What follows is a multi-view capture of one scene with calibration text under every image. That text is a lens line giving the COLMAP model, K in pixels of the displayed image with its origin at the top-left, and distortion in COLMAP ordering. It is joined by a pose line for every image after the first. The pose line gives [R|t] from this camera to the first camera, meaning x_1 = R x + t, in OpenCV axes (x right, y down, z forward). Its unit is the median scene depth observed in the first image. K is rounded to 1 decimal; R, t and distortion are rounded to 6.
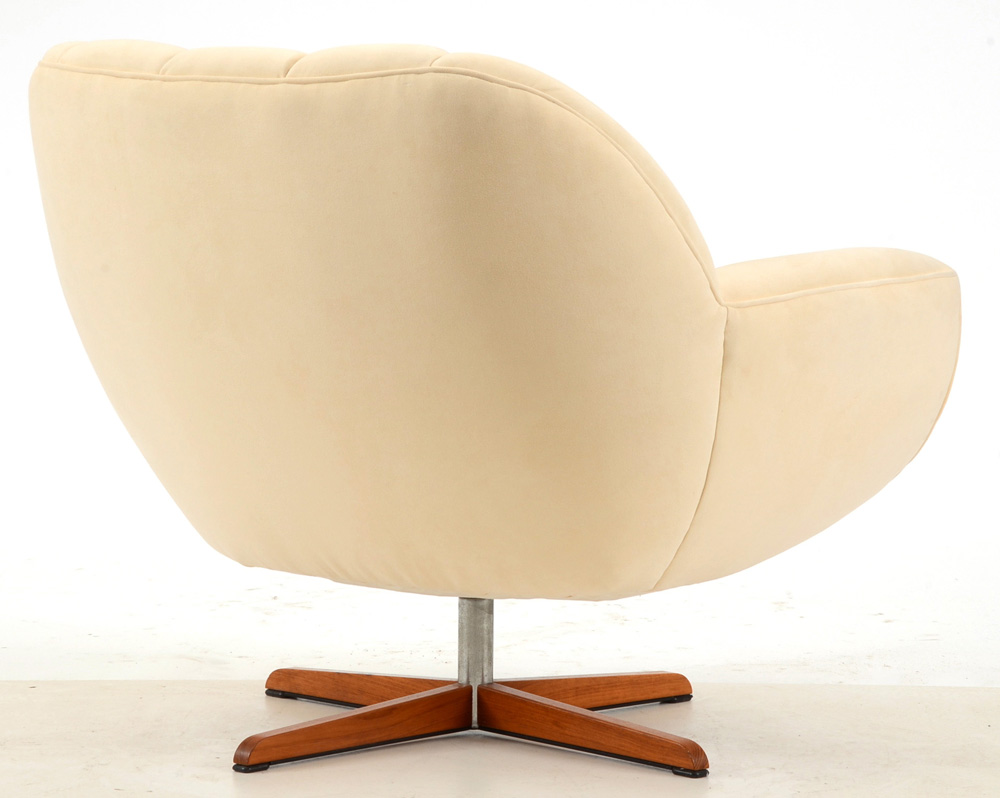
lens RADIAL K [[3699.3, 0, 473.4], [0, 3699.3, 419.0], [0, 0, 1]] dist [0.773502, 0.000000]
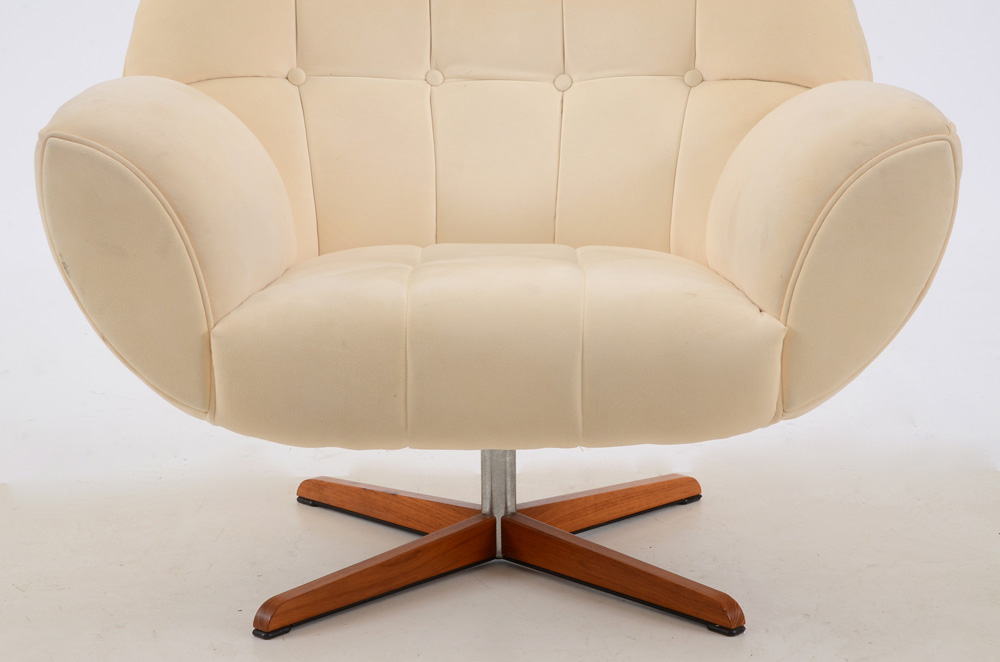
lens RADIAL K [[2084.8, 0, 493.5], [0, 2084.8, 334.8], [0, 0, 1]] dist [0.419813, 0.000000]
pose [[0.999725, -0.019532, 0.012949, -0.007366], [0.017961, 0.993547, 0.111986, -0.041099], [-0.015053, -0.111723, 0.993625, 0.440836]]
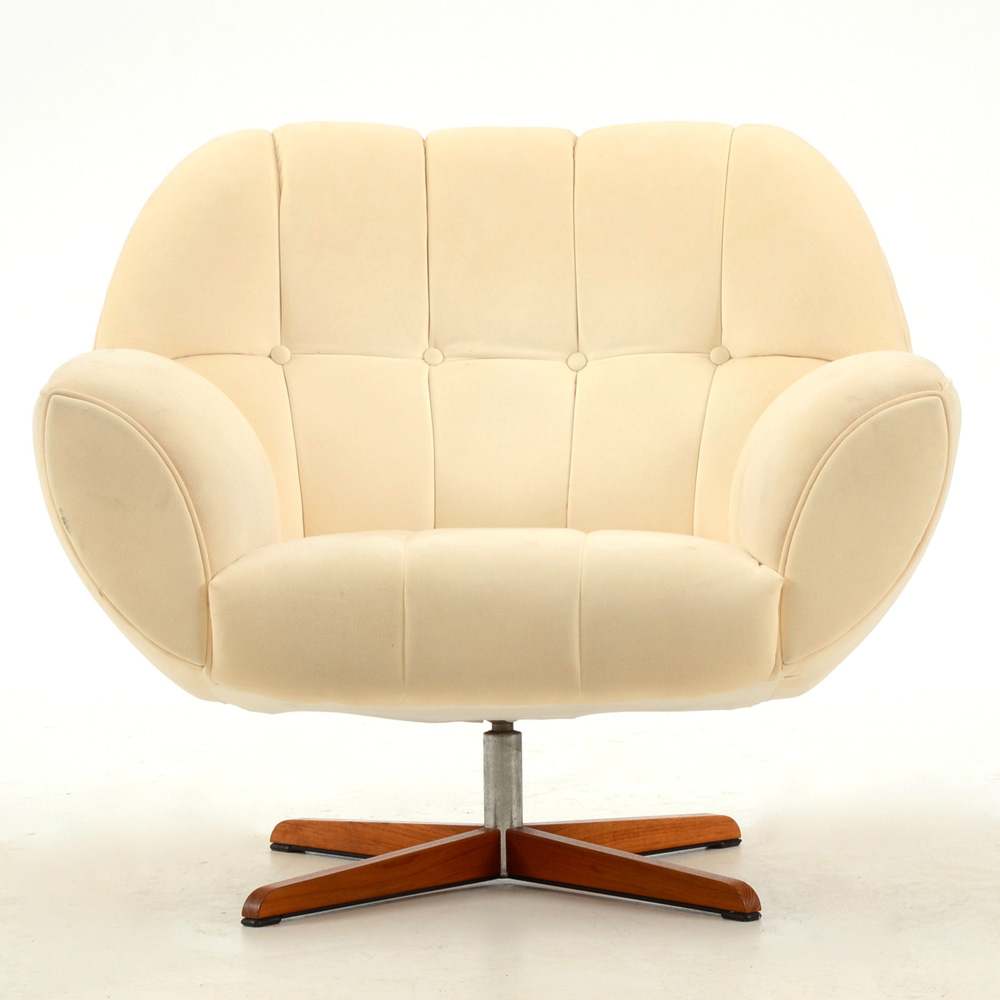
lens RADIAL K [[4439.4, 0, 529.6], [0, 4439.4, 514.0], [0, 0, 1]] dist [0.830052, 0.000000]
pose [[0.999756, -0.020167, 0.009056, -0.001388], [0.020305, 0.999675, -0.015438, 0.011346], [-0.008742, 0.015618, 0.999840, -0.094024]]
